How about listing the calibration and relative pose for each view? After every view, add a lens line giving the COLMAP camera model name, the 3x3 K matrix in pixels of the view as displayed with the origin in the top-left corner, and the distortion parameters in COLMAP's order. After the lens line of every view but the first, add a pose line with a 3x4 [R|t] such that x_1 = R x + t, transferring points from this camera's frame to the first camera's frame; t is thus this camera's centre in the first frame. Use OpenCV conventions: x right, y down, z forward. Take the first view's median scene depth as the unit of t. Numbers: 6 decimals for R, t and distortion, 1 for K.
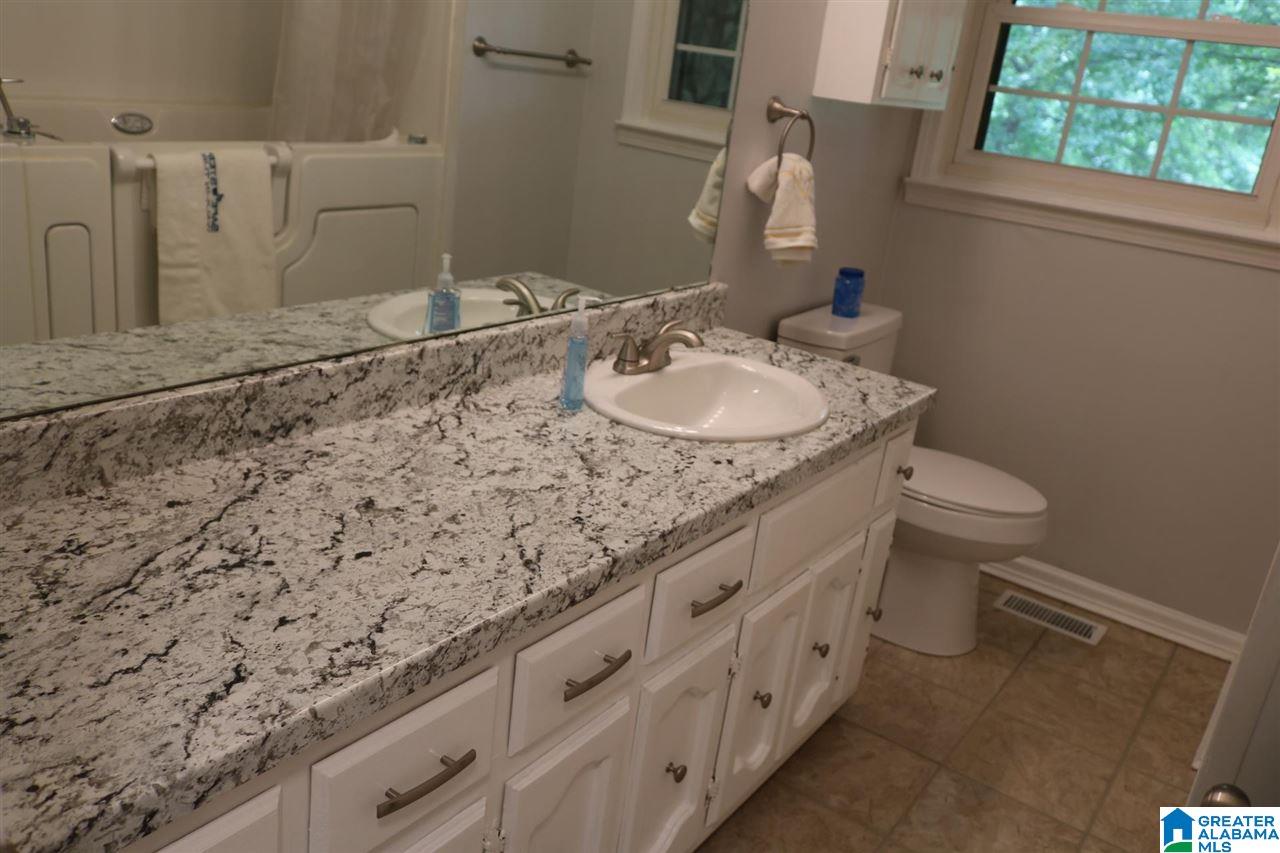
lens RADIAL K [[1054.5, 0, 622.9], [0, 1054.5, 409.7], [0, 0, 1]] dist [-0.009096, 0.021439]
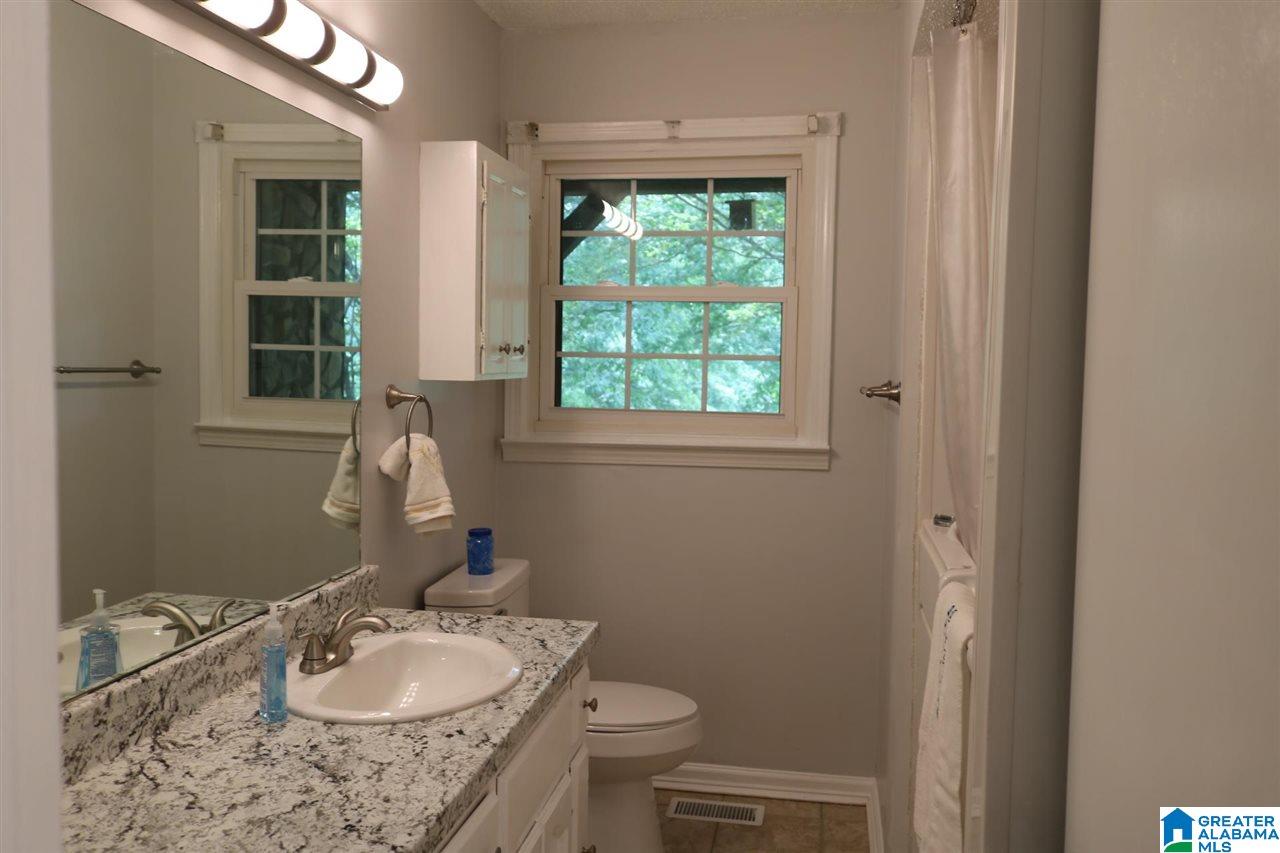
lens RADIAL K [[1054.5, 0, 622.9], [0, 1054.5, 409.7], [0, 0, 1]] dist [-0.009096, 0.021439]
pose [[0.897240, -0.129035, 0.422268, -0.131816], [0.228365, 0.954117, -0.193676, -0.013533], [-0.377902, 0.270205, 0.885539, -0.046837]]
